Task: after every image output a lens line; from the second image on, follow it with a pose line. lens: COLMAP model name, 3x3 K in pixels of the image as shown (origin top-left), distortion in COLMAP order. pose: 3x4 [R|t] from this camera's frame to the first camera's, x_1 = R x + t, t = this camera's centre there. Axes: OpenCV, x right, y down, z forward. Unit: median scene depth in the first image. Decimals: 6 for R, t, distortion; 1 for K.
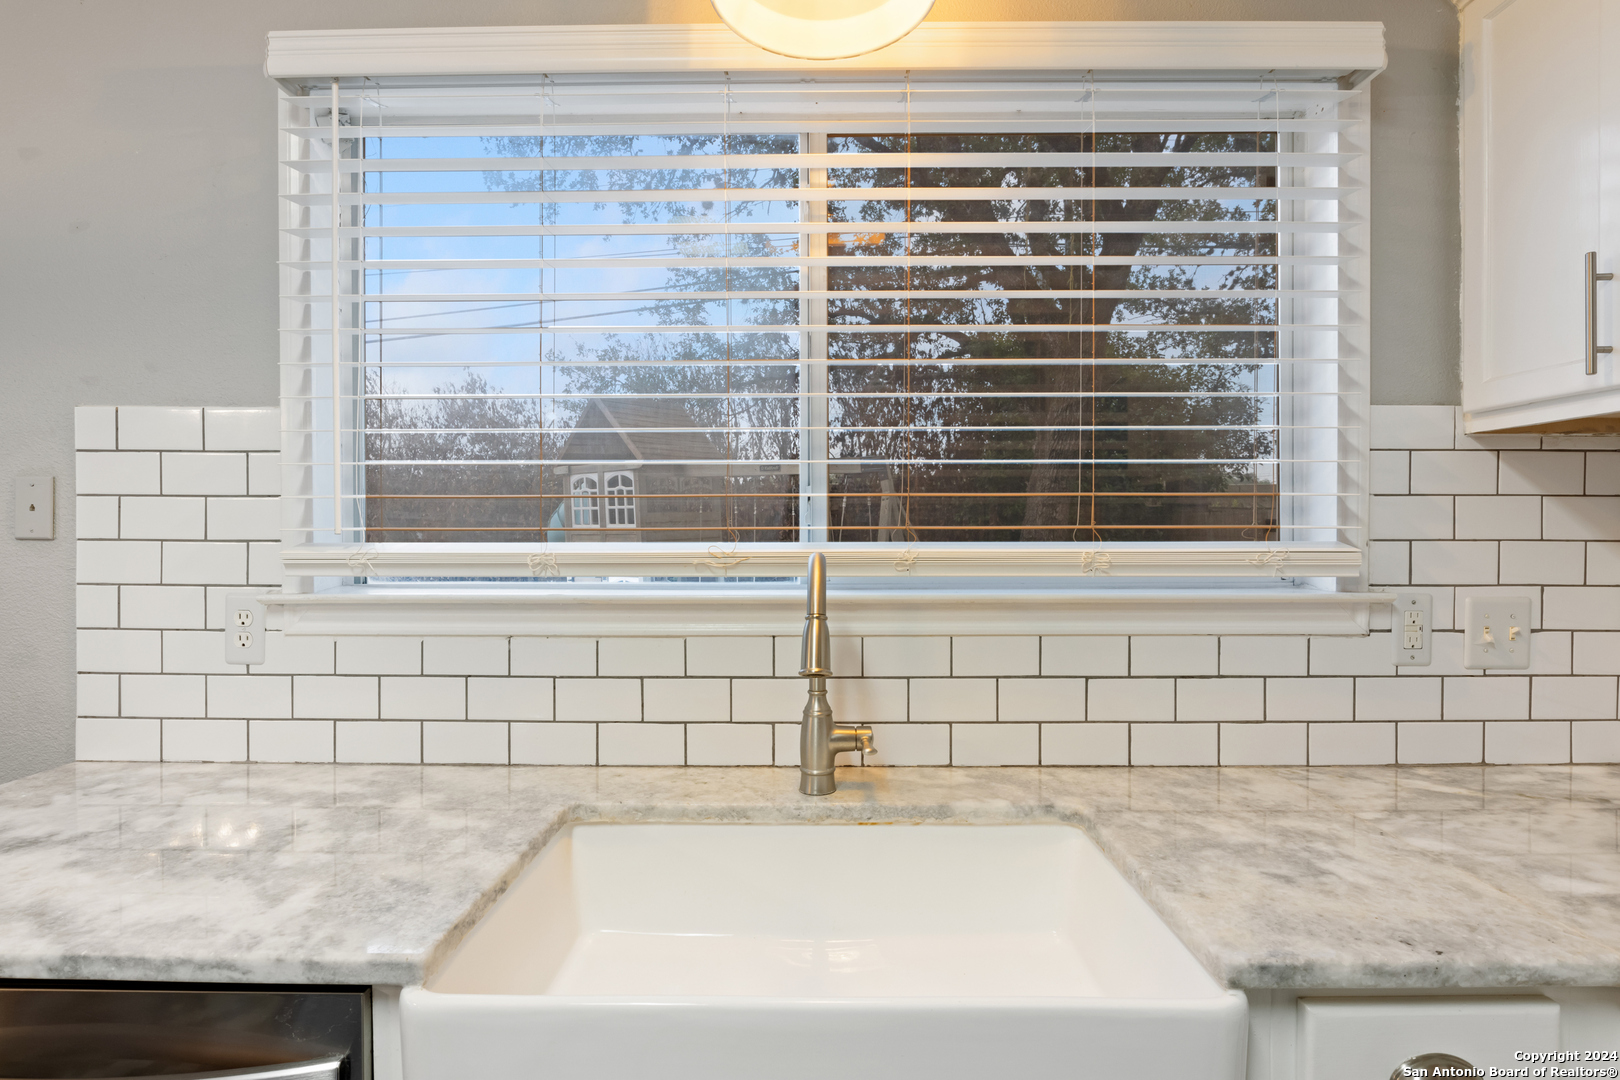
lens RADIAL K [[806.4, 0, 818.1], [0, 806.4, 536.1], [0, 0, 1]] dist [-0.007190, -0.001155]
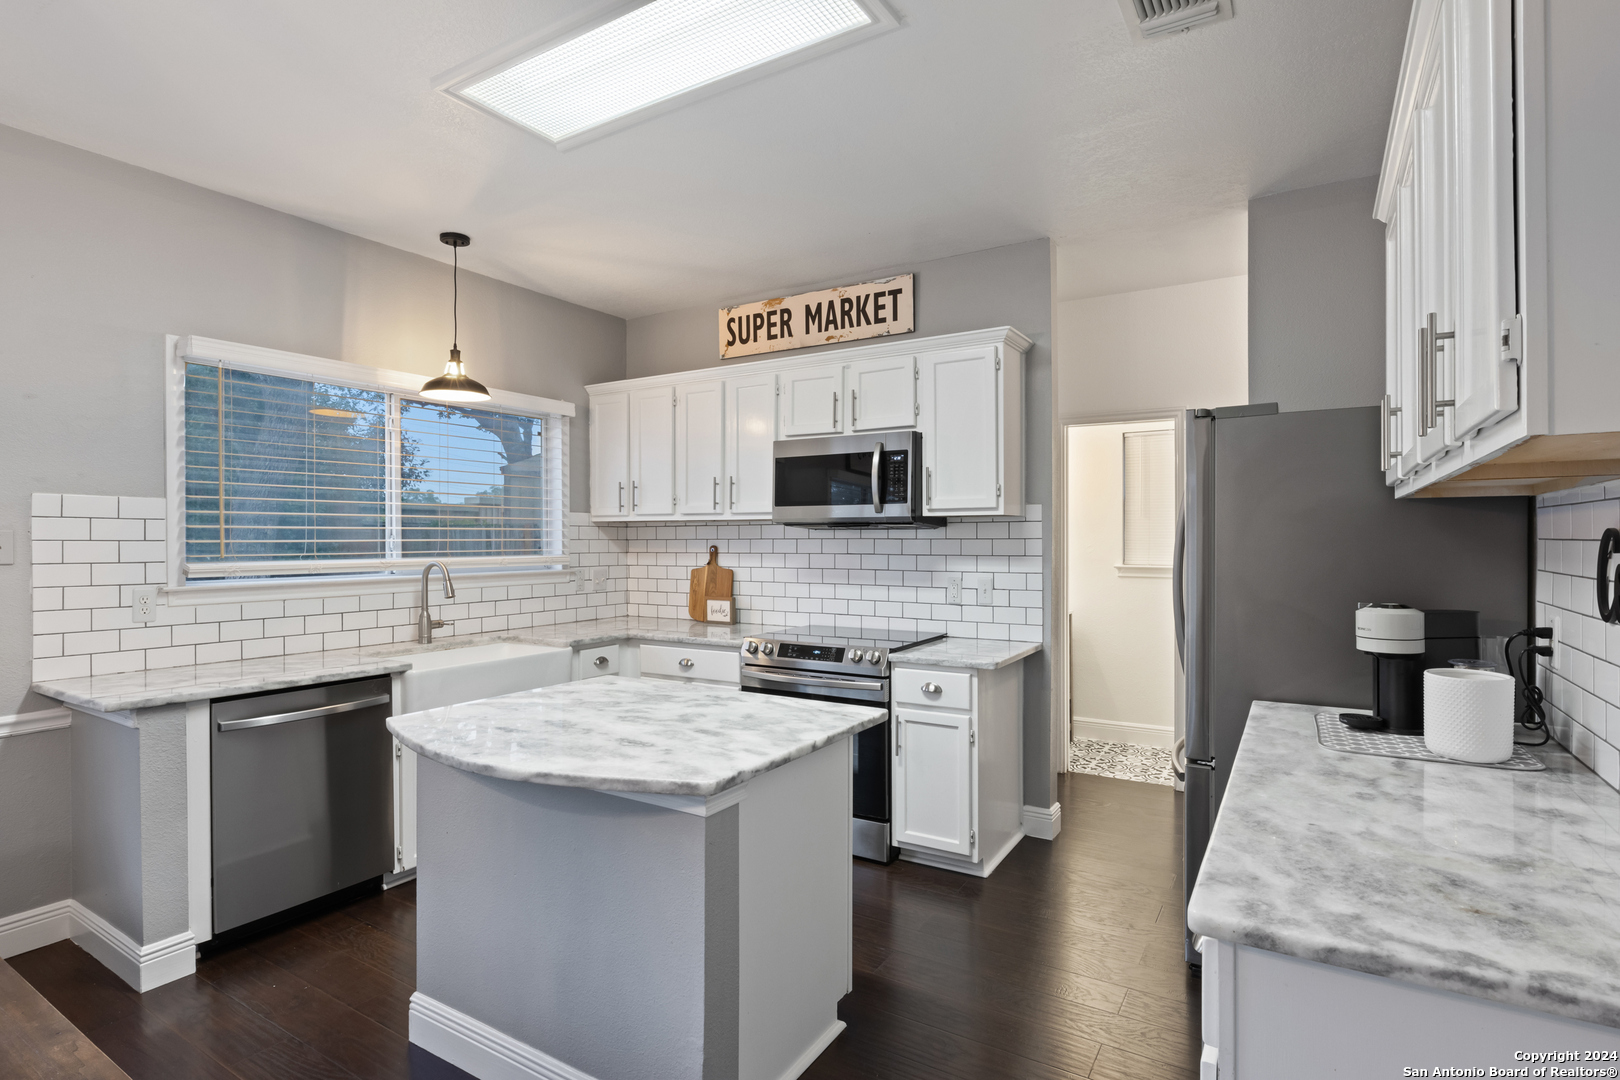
lens RADIAL K [[806.4, 0, 813.2], [0, 806.4, 543.9], [0, 0, 1]] dist [-0.007190, -0.001155]
pose [[0.519596, -0.005850, 0.854392, -1.619272], [0.013366, 0.999910, -0.001283, -0.016333], [-0.854307, 0.012086, 0.519628, -1.572417]]
